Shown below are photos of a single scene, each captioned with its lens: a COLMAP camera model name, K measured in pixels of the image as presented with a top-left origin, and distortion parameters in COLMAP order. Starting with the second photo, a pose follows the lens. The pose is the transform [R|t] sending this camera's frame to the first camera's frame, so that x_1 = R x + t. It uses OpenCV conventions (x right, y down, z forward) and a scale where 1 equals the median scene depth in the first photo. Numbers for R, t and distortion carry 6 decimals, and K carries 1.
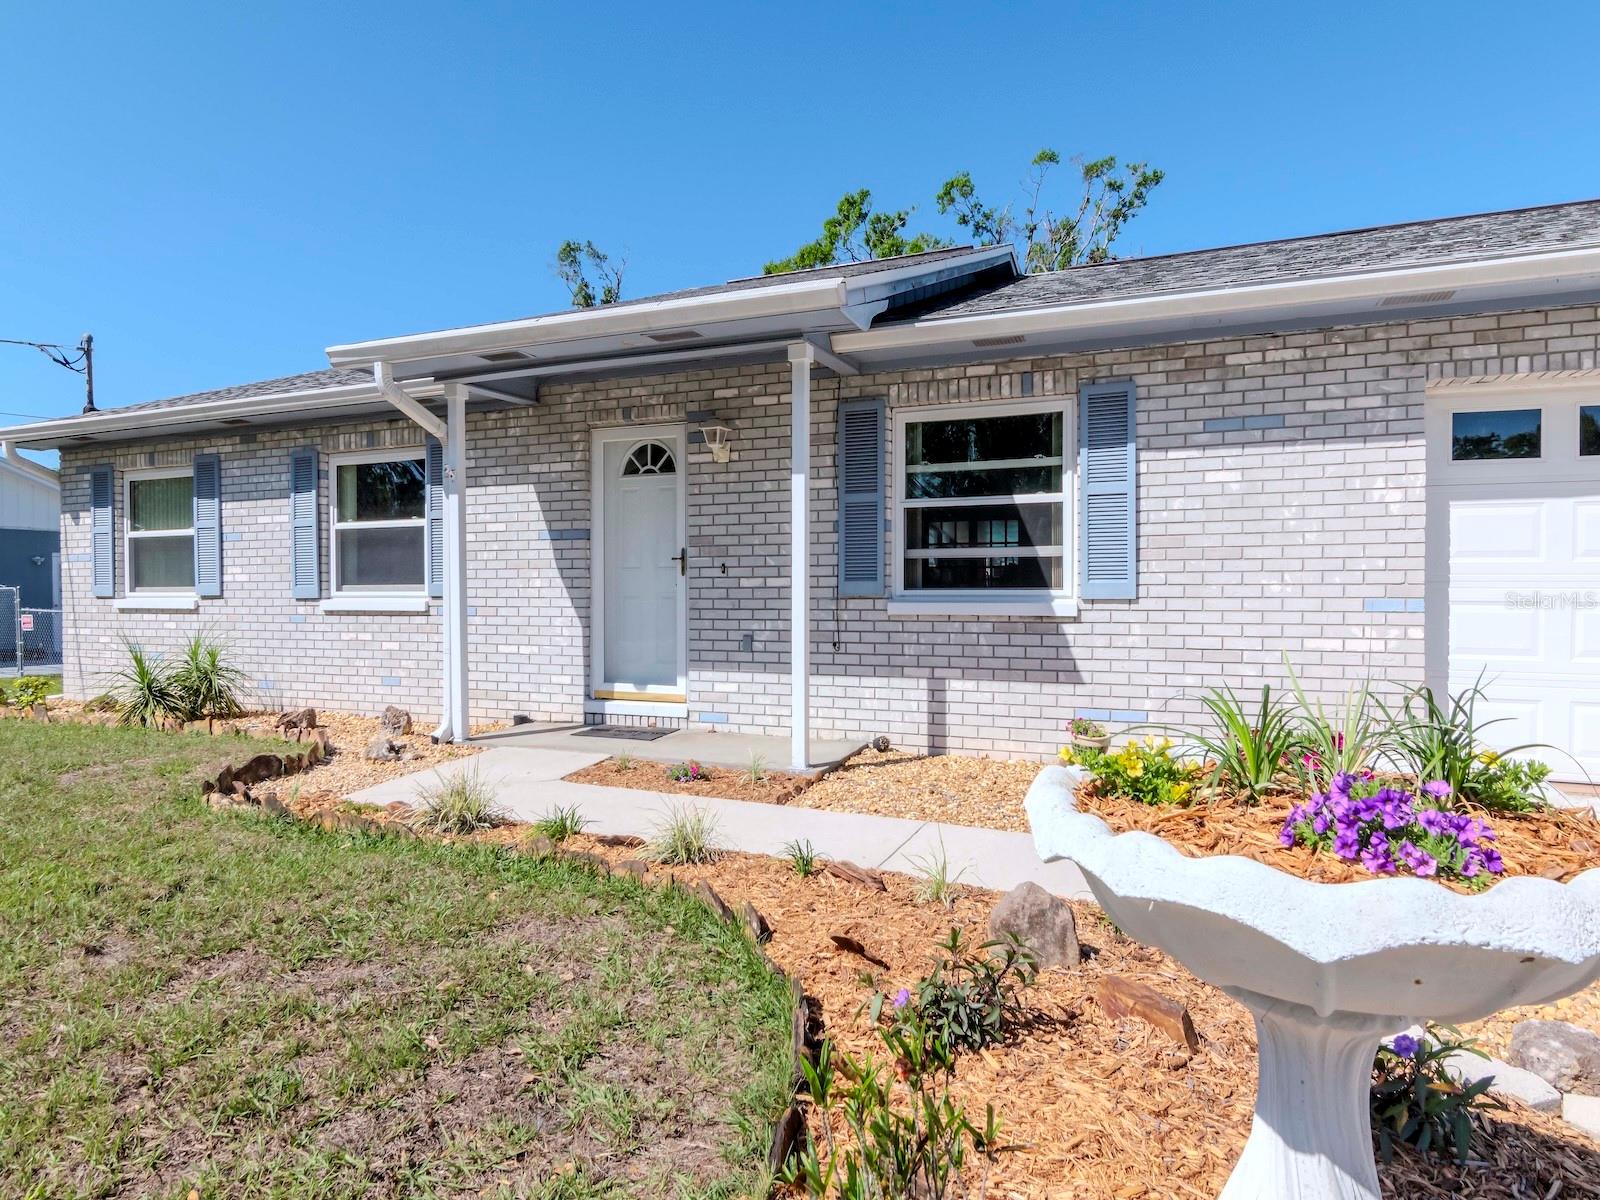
lens RADIAL K [[899.9, 0, 828.2], [0, 899.9, 627.0], [0, 0, 1]] dist [-0.002515, -0.003988]
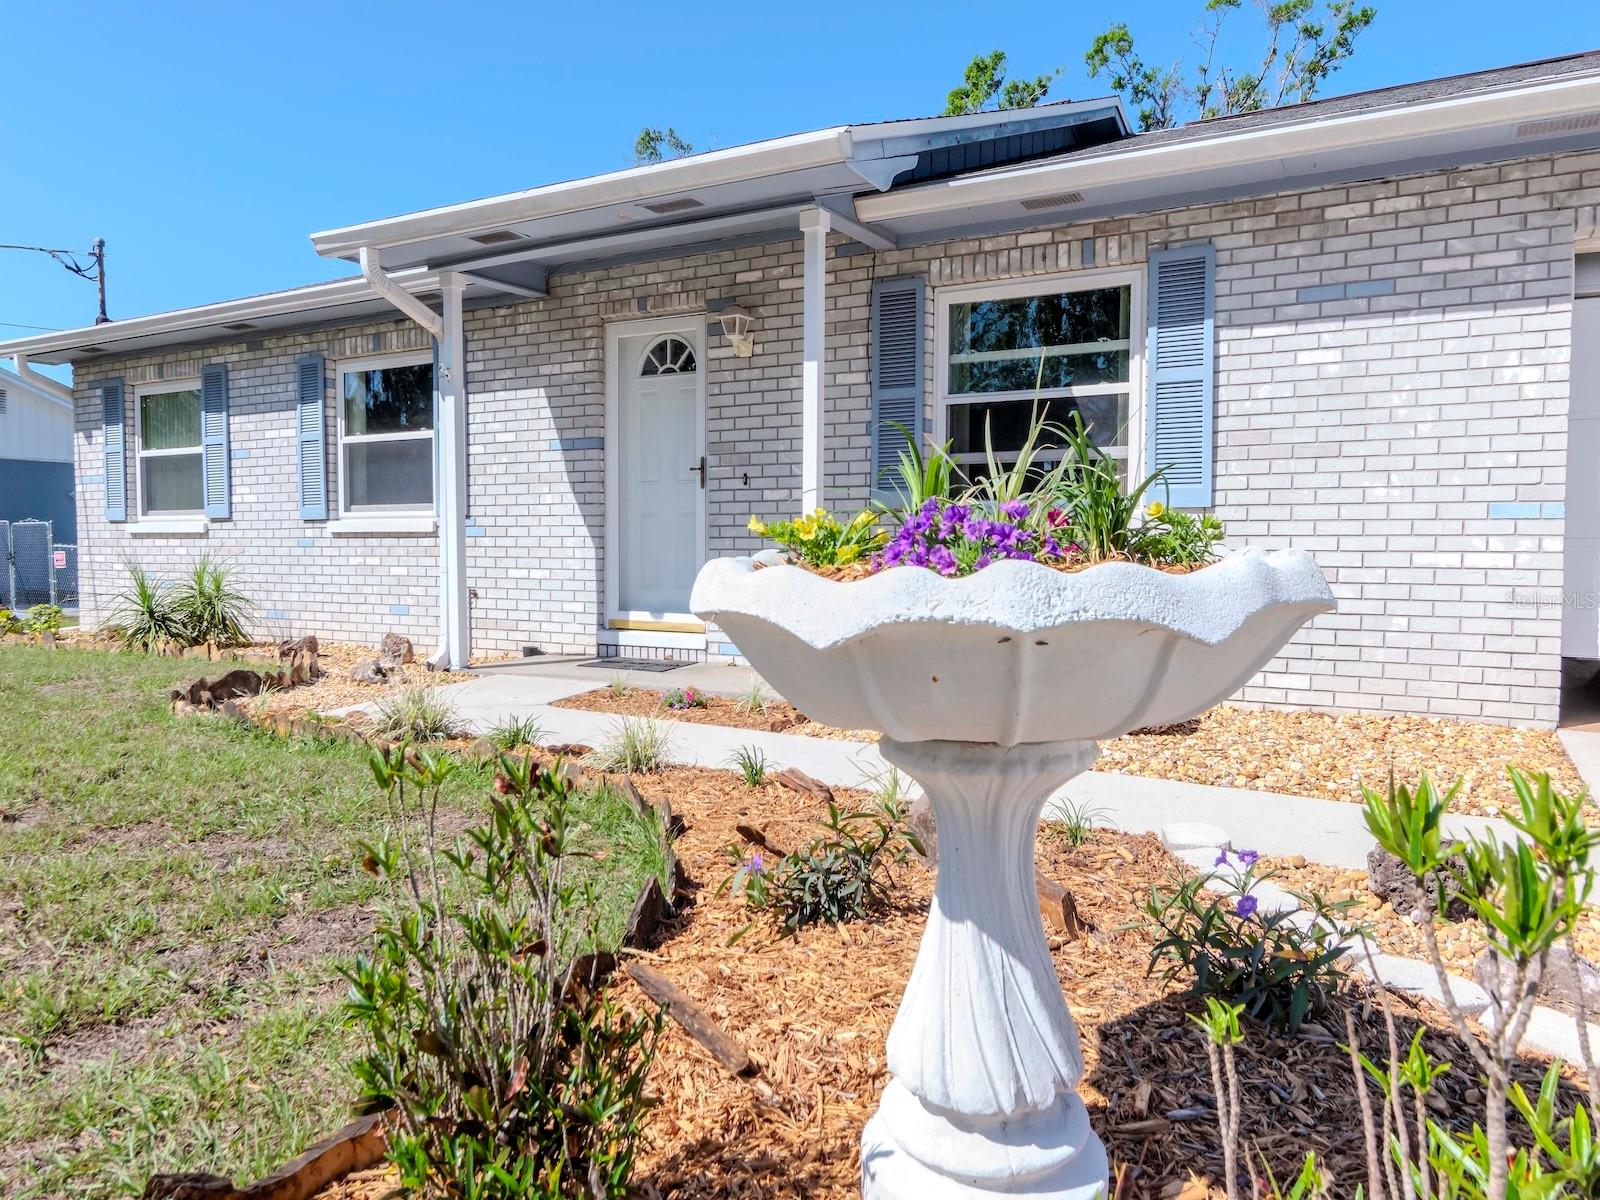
lens RADIAL K [[1068.0, 0, 839.4], [0, 1068.0, 625.9], [0, 0, 1]] dist [-0.001766, -0.003180]
pose [[0.993273, 0.013951, -0.114949, 0.097036], [-0.010078, 0.999364, 0.034206, 0.041788], [0.115354, -0.032817, 0.992782, -0.026992]]
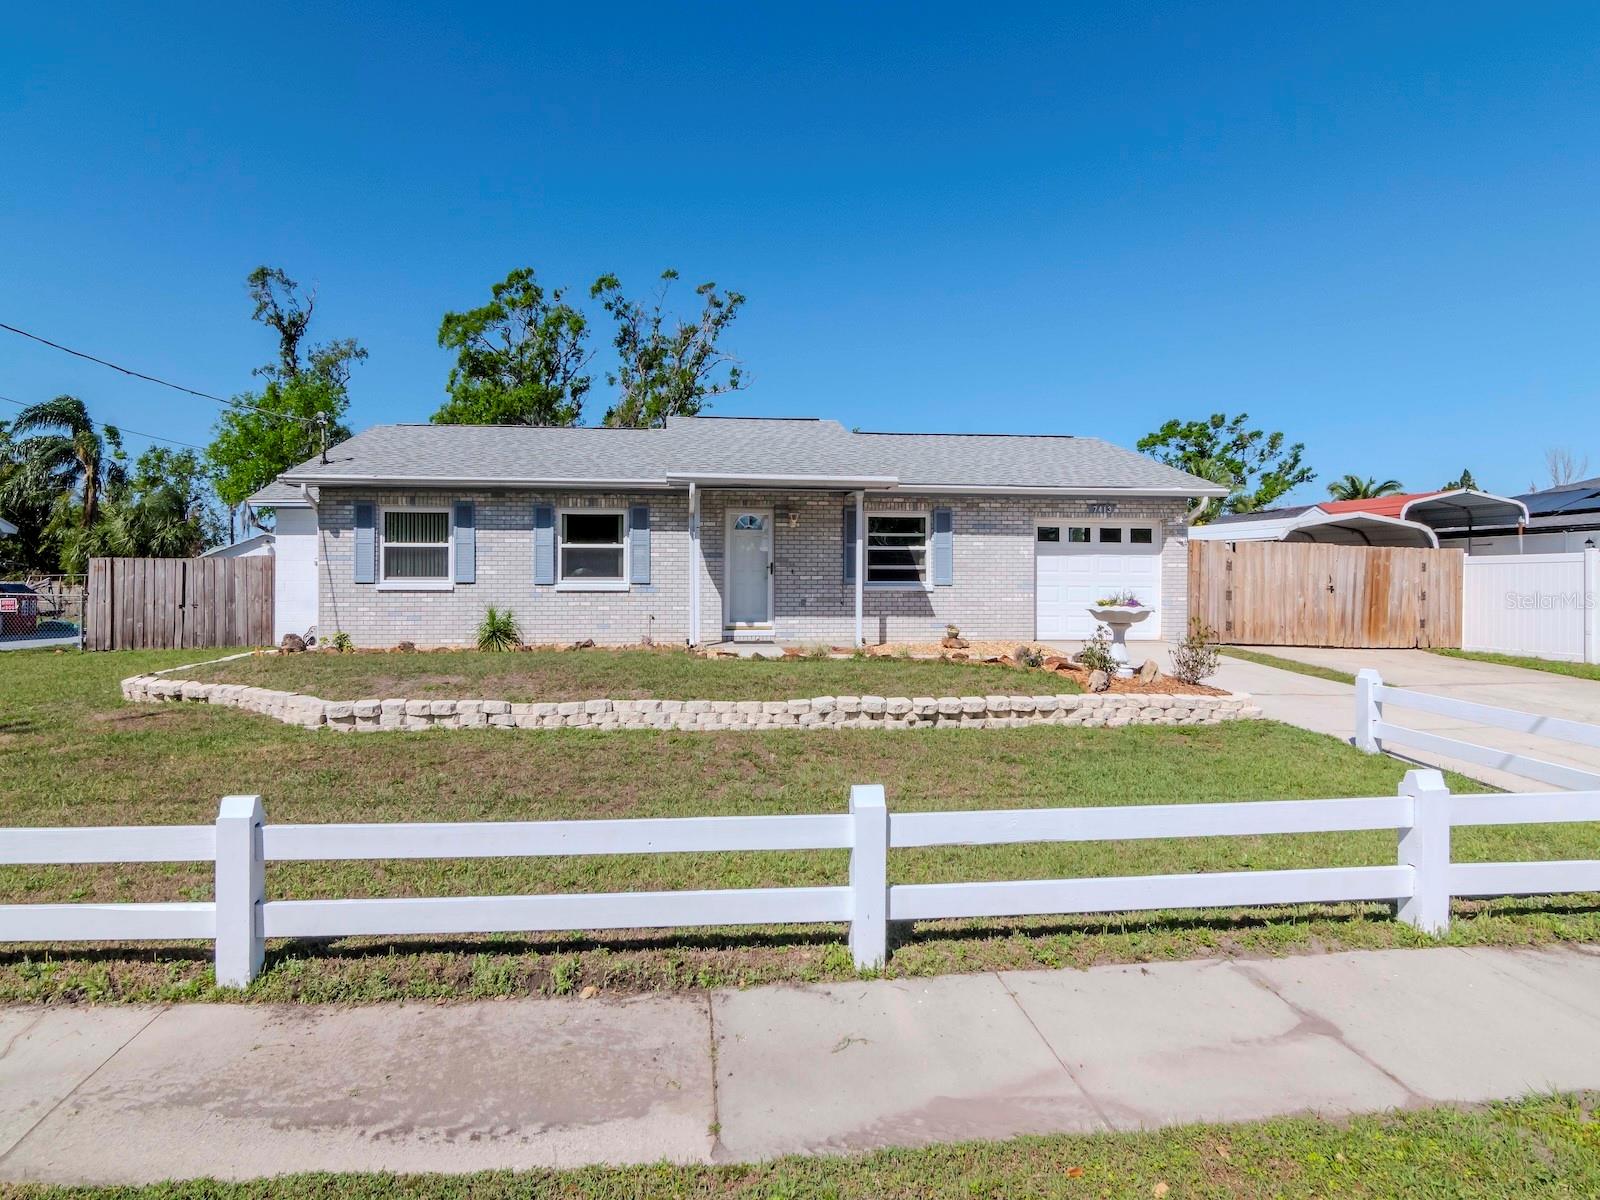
lens RADIAL K [[786.1, 0, 744.0], [0, 786.1, 600.8], [0, 0, 1]] dist [-0.000132, -0.000206]
pose [[0.891817, -0.006737, 0.452346, -1.180365], [0.013111, 0.999854, -0.010956, 0.032684], [-0.452206, 0.015702, 0.891775, -0.796592]]
